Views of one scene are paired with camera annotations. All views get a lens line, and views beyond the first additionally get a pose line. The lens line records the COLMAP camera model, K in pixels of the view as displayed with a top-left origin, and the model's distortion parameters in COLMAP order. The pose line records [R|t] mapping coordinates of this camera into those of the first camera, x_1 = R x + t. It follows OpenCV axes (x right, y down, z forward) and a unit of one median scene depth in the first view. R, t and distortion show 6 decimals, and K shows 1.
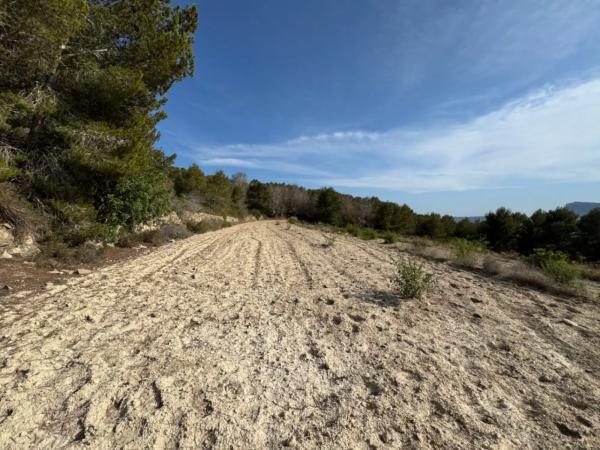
lens RADIAL K [[241.3, 0, 300.3], [0, 241.3, 224.3], [0, 0, 1]] dist [-0.000890, 0.000747]
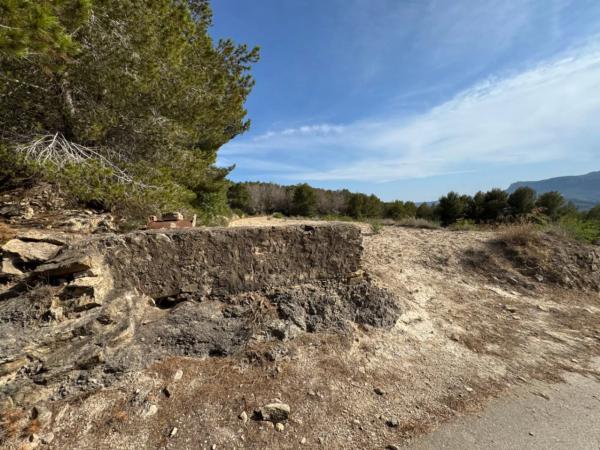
lens RADIAL K [[244.2, 0, 300.0], [0, 244.2, 225.0], [0, 0, 1]] dist [0.004347, 0.000044]
pose [[0.990825, -0.079999, 0.108929, -0.042384], [0.077821, 0.996676, 0.024102, 0.006394], [-0.110495, -0.015404, 0.993757, -0.115786]]
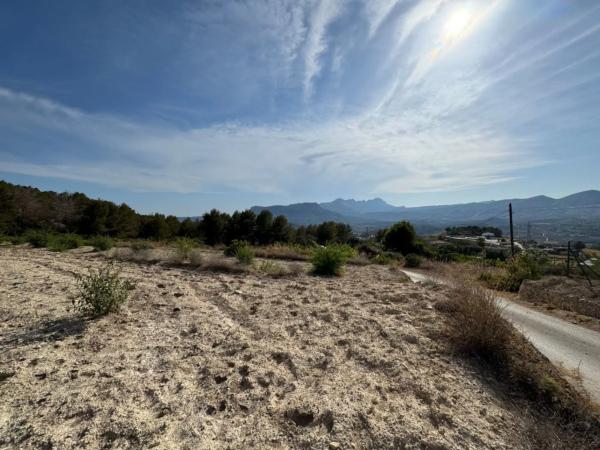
lens RADIAL K [[241.3, 0, 300.3], [0, 241.3, 224.3], [0, 0, 1]] dist [-0.000890, 0.000747]
pose [[0.511190, -0.041233, 0.858478, 0.004925], [0.042939, 0.998826, 0.022405, 0.000013], [-0.858395, 0.025409, 0.512360, -0.001396]]
